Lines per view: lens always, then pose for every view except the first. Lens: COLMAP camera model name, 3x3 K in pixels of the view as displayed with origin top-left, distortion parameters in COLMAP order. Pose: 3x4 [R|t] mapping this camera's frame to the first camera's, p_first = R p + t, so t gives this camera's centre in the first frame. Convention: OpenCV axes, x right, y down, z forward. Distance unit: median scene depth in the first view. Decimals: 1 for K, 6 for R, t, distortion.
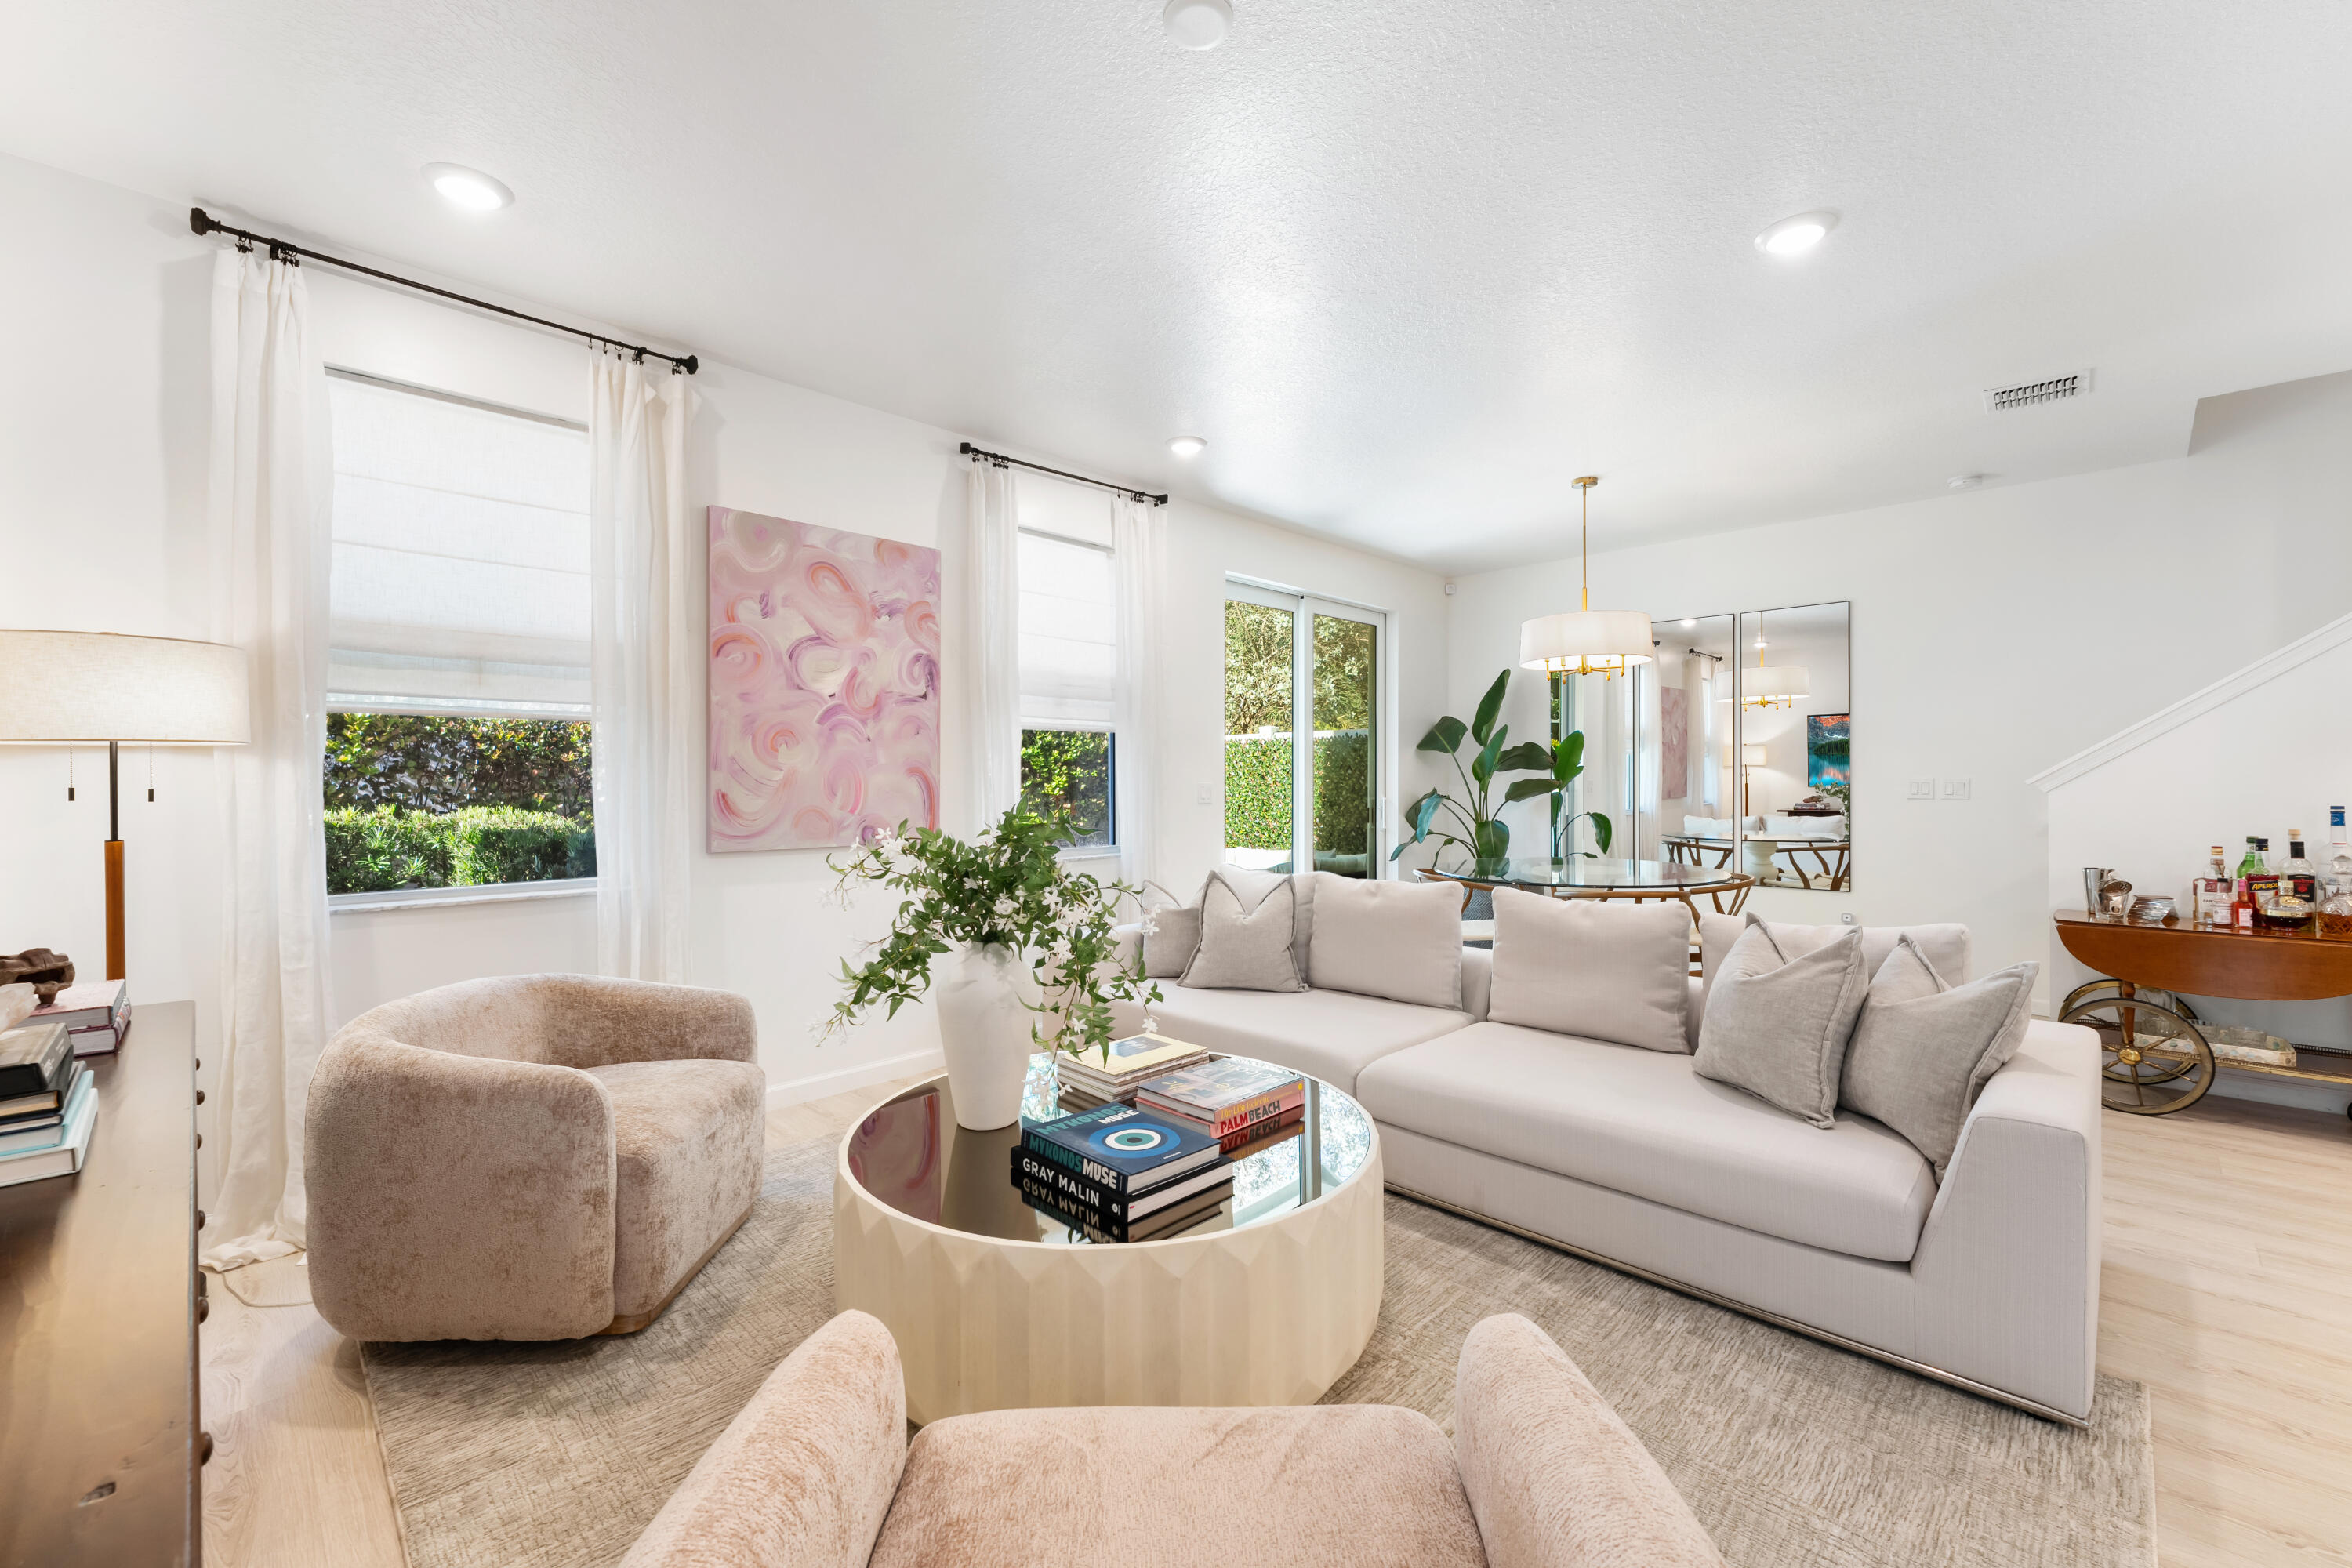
lens RADIAL K [[941.9, 0, 1184.9], [0, 941.9, 780.1], [0, 0, 1]] dist [-0.000281, -0.000447]
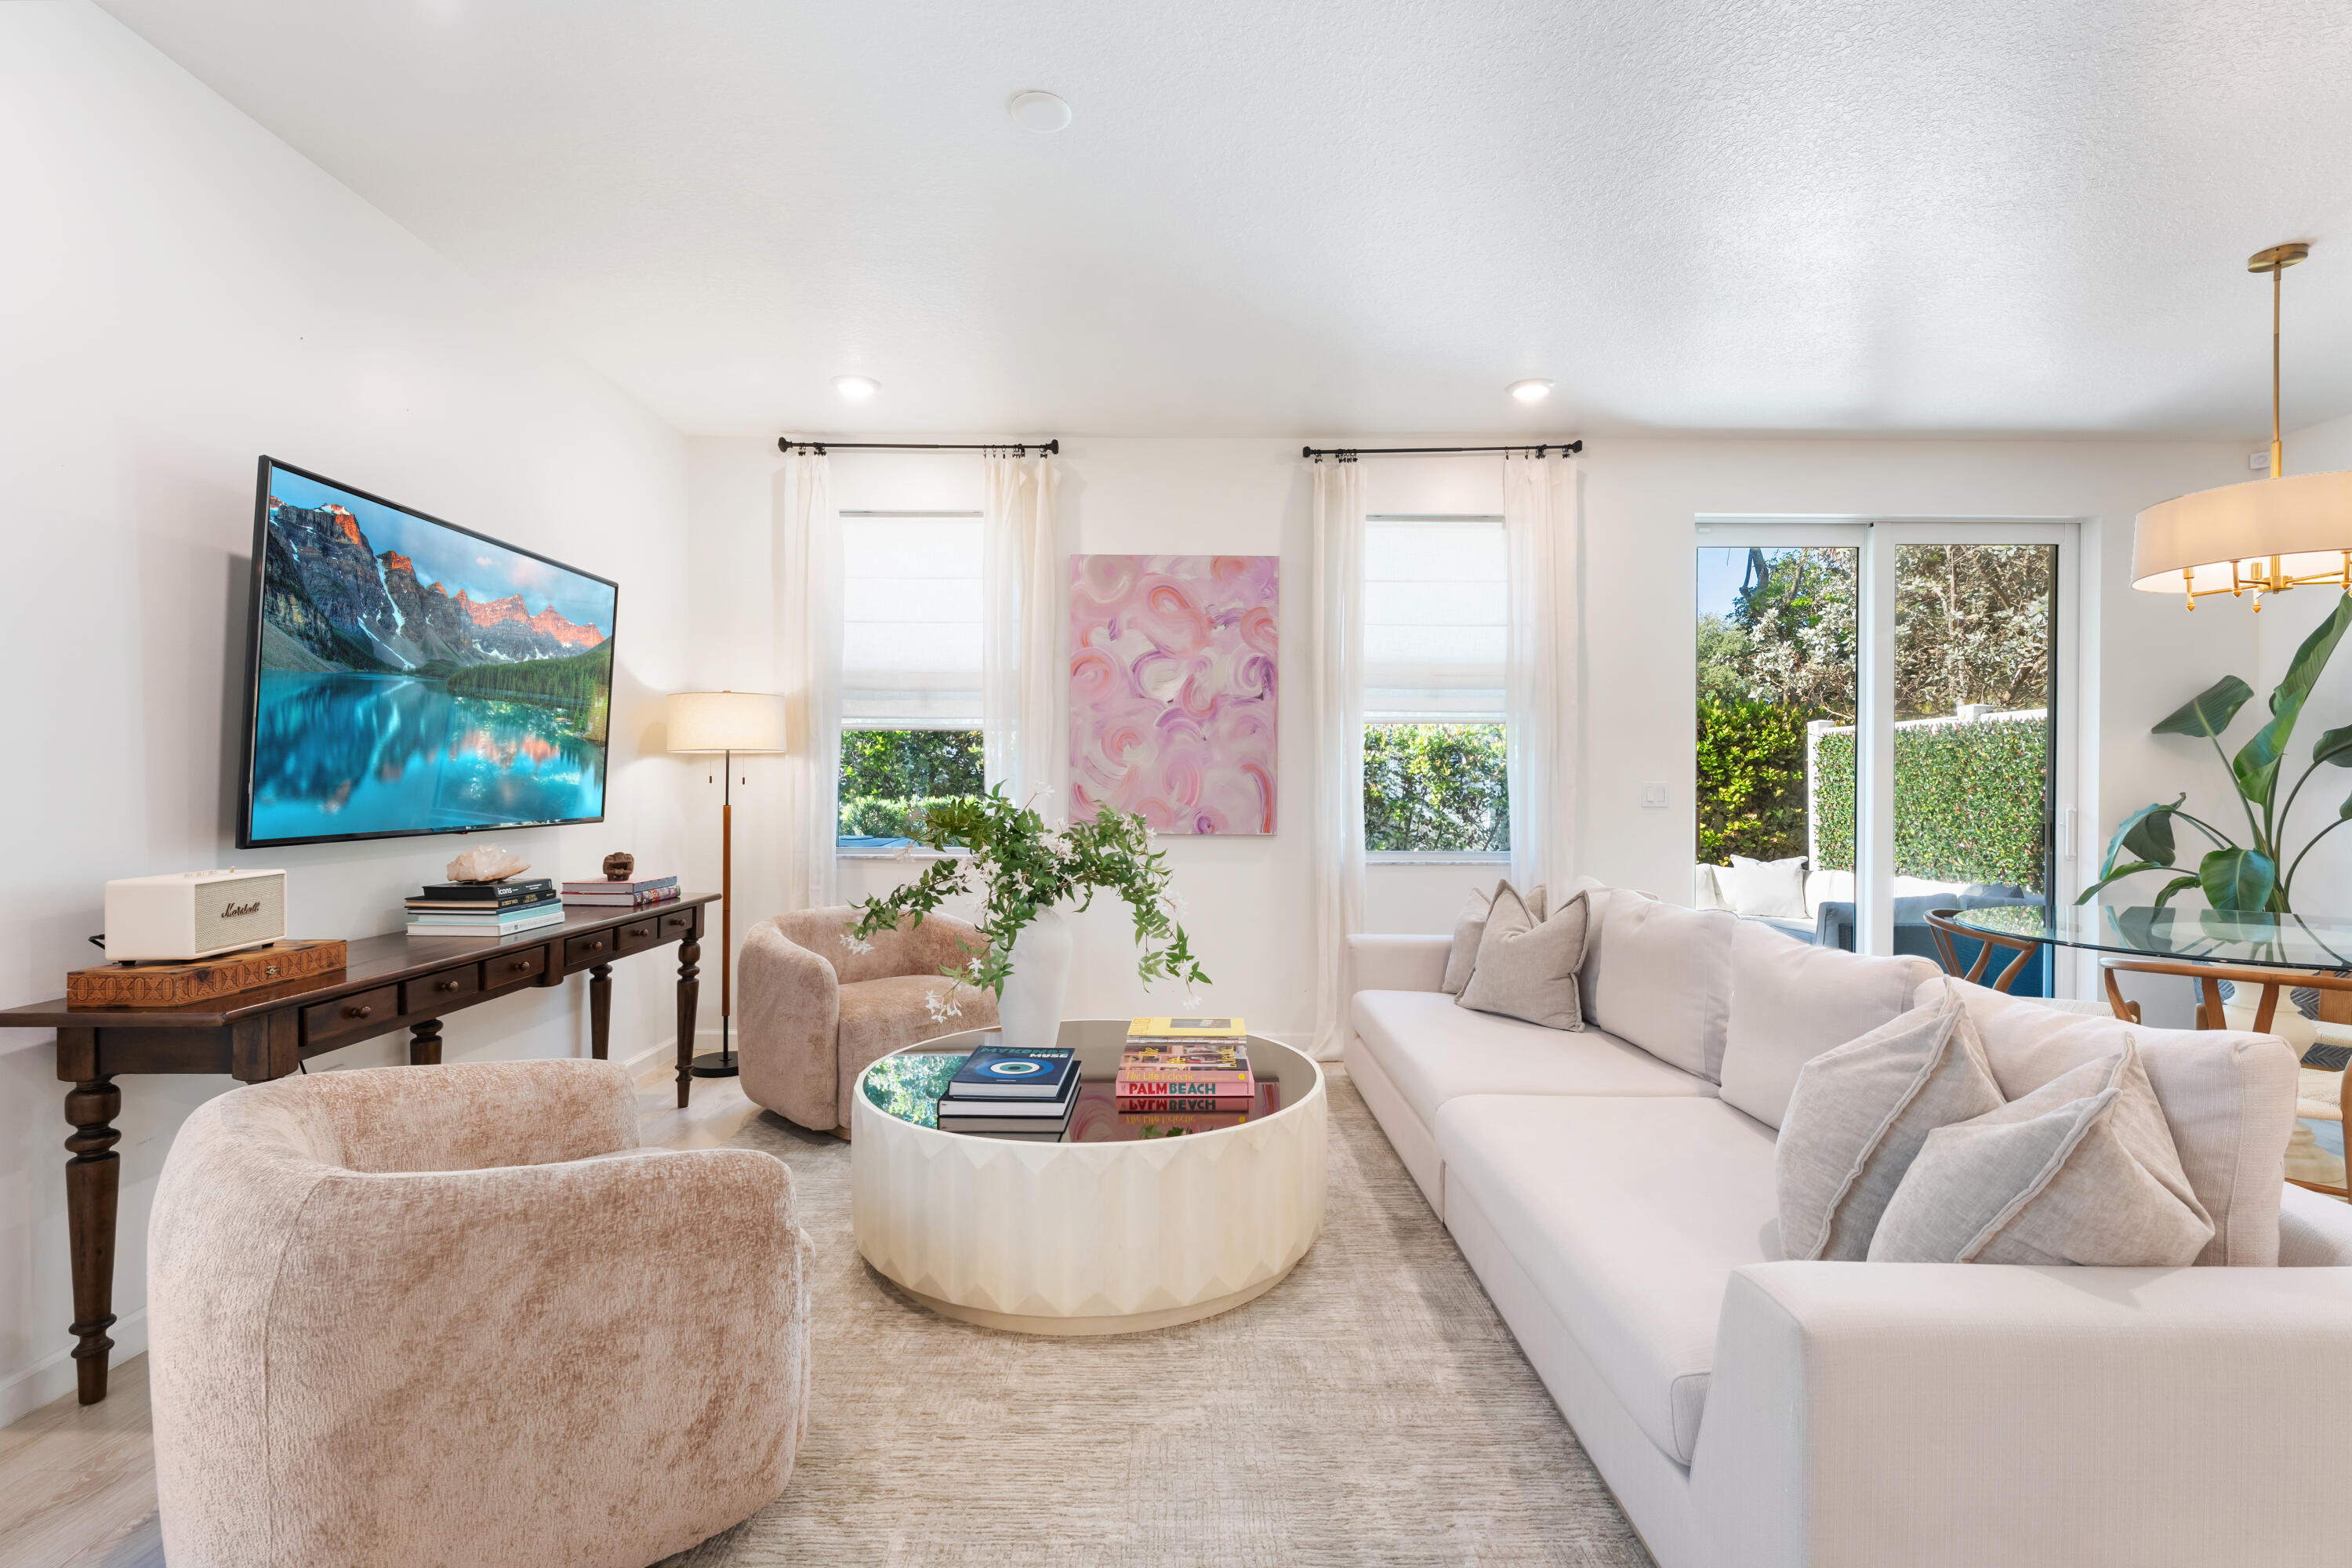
lens RADIAL K [[1059.5, 0, 1178.0], [0, 1059.5, 779.6], [0, 0, 1]] dist [0.002480, 0.000027]
pose [[0.709664, 0.001034, -0.704540, 0.516139], [-0.006054, 0.999971, -0.004630, 0.010272], [0.704515, 0.007550, 0.709649, 0.093547]]
